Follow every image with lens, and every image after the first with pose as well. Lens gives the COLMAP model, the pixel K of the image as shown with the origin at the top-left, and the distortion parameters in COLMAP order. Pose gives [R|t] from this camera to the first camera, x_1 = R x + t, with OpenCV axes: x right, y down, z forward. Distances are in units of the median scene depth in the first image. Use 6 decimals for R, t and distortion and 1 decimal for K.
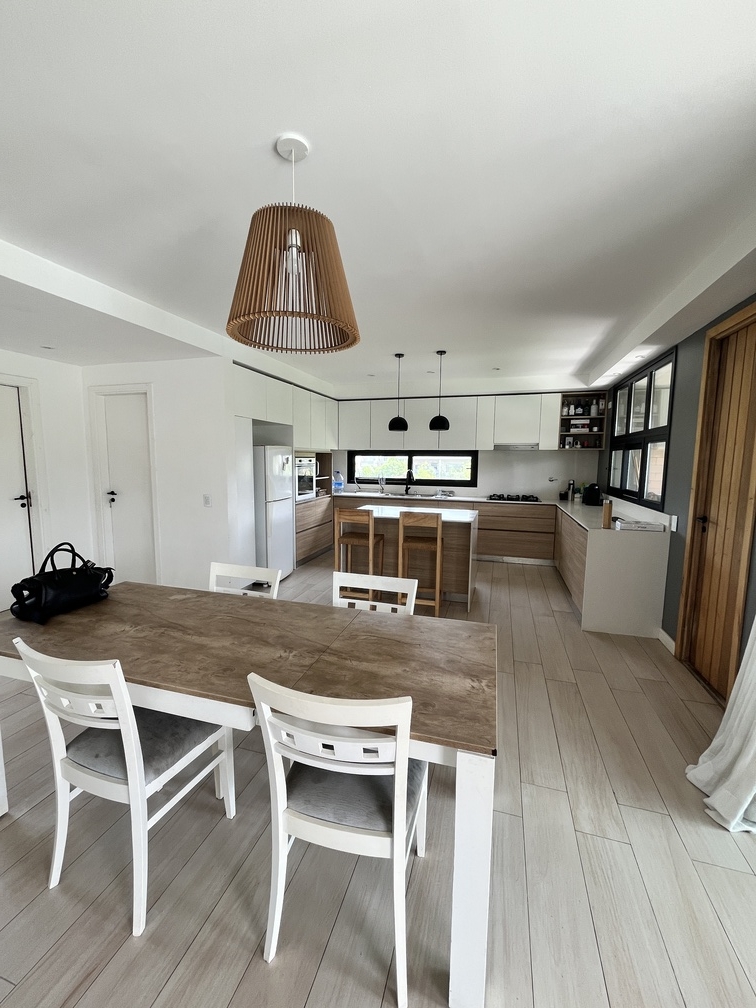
lens RADIAL K [[409.6, 0, 383.5], [0, 409.6, 503.5], [0, 0, 1]] dist [0.002244, 0.000561]
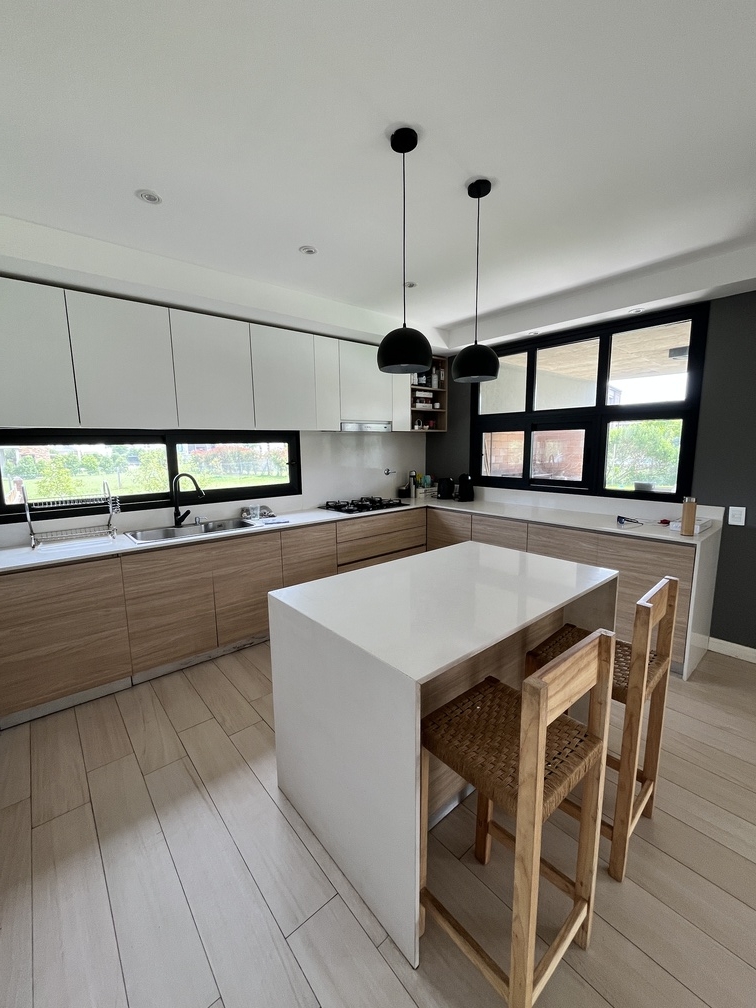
lens RADIAL K [[409.6, 0, 373.2], [0, 409.6, 504.6], [0, 0, 1]] dist [0.002244, 0.000561]
pose [[0.563911, -0.135764, 0.814600, -0.216215], [0.111855, 0.989861, 0.087541, -0.069934], [-0.818225, 0.041752, 0.573379, 0.617255]]
